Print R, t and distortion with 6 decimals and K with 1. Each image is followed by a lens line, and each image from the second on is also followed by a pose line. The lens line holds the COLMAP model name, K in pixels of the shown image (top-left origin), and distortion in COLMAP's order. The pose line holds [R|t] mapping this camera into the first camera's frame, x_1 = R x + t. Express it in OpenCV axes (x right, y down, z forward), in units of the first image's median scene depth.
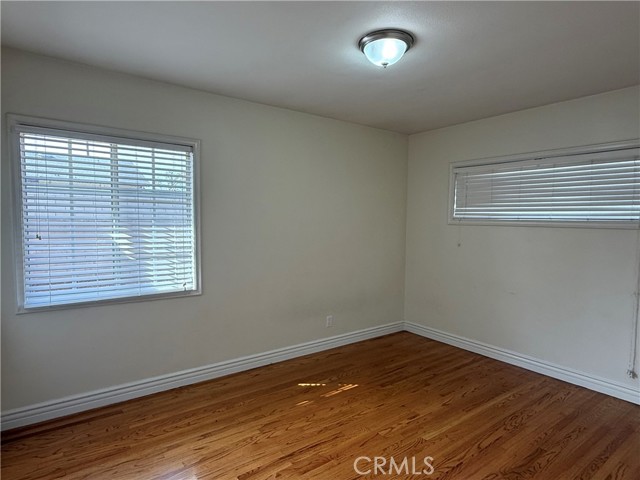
lens RADIAL K [[377.4, 0, 322.2], [0, 377.4, 240.0], [0, 0, 1]] dist [0.006442, 0.001828]
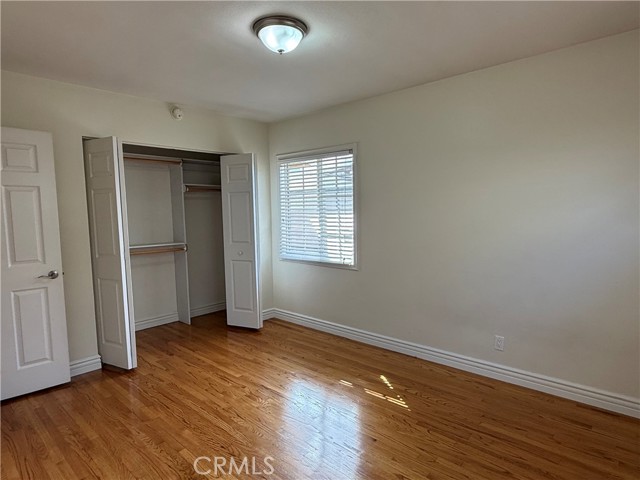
lens RADIAL K [[377.4, 0, 320.2], [0, 377.4, 243.1], [0, 0, 1]] dist [0.006442, 0.001828]
pose [[0.187977, 0.076400, -0.979198, 0.840573], [-0.038172, 0.996785, 0.070444, -0.023435], [0.981431, 0.024136, 0.190289, 0.647642]]
